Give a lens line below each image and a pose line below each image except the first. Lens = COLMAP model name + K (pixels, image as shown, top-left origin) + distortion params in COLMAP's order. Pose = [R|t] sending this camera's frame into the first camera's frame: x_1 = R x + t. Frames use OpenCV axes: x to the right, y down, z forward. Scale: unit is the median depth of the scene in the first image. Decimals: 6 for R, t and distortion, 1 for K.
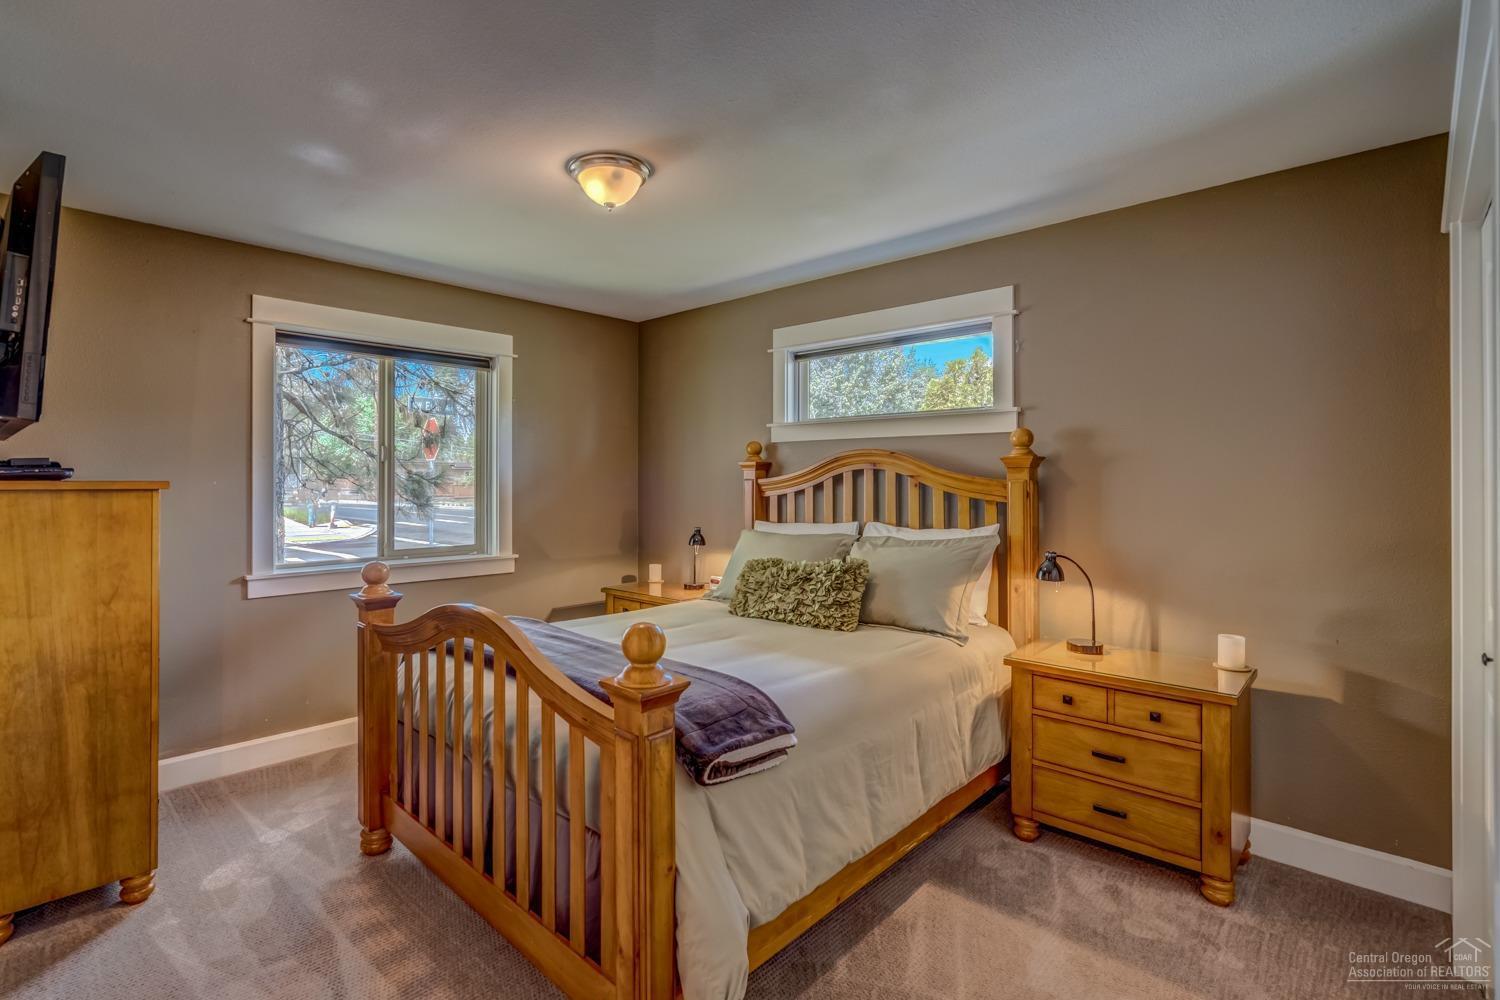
lens RADIAL K [[715.5, 0, 750.0], [0, 715.5, 469.1], [0, 0, 1]] dist [-0.001655, -0.000021]
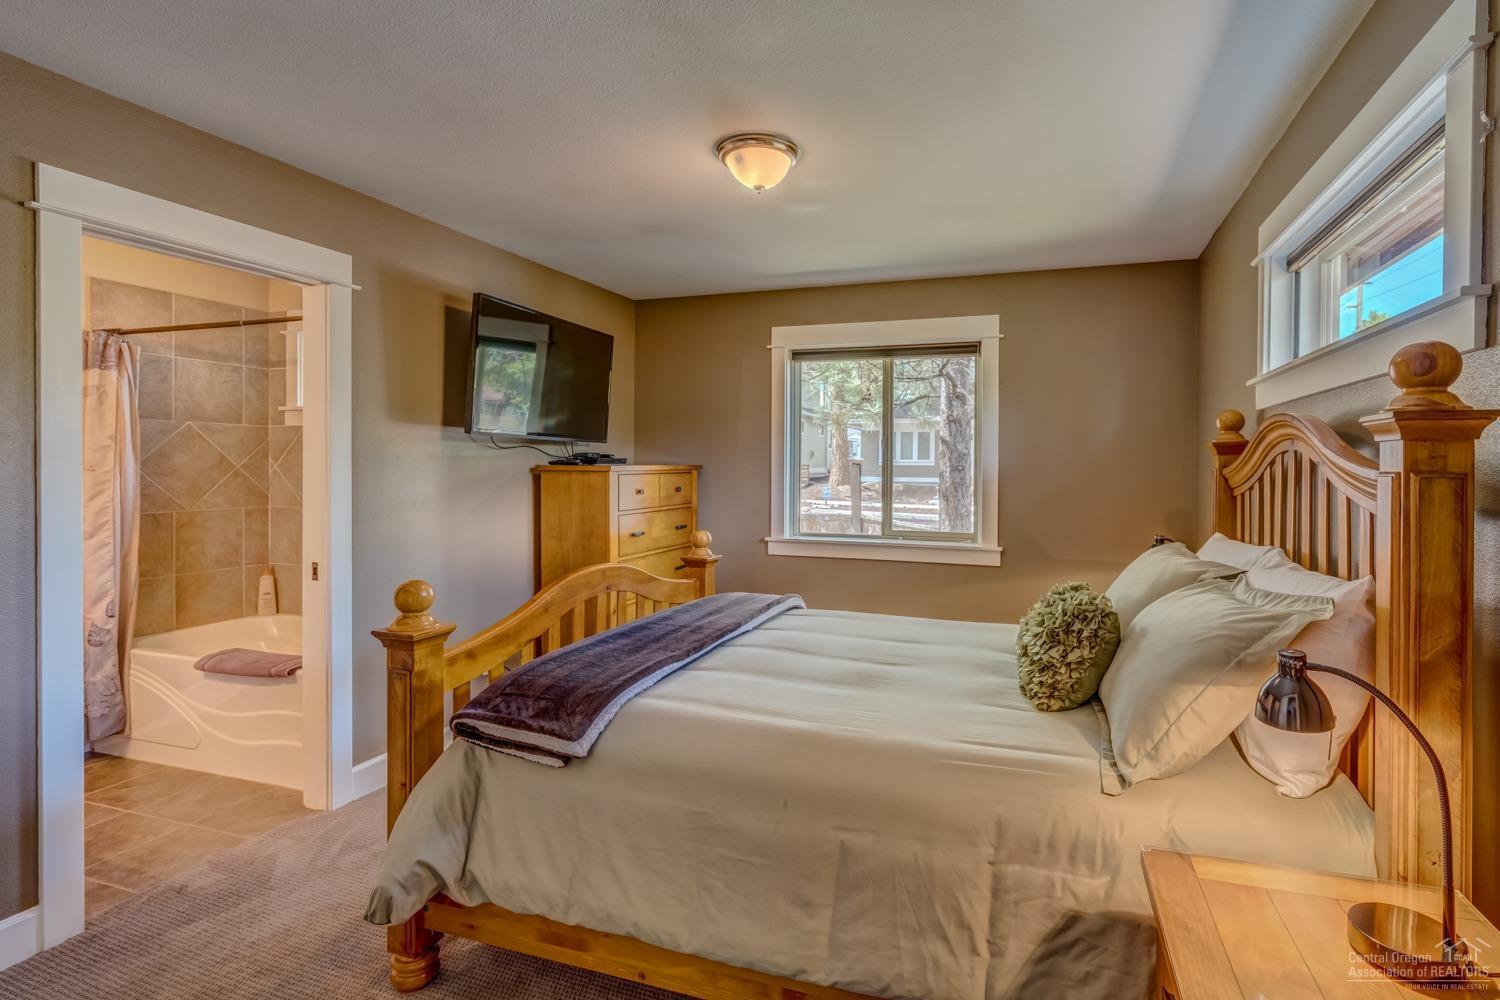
lens RADIAL K [[700.4, 0, 746.1], [0, 700.4, 455.9], [0, 0, 1]] dist [-0.012135, 0.000009]
pose [[0.411384, -0.011914, -0.911384, 0.456945], [0.007434, 0.999925, -0.009715, 0.007594], [0.911432, -0.002778, 0.411442, 0.397363]]
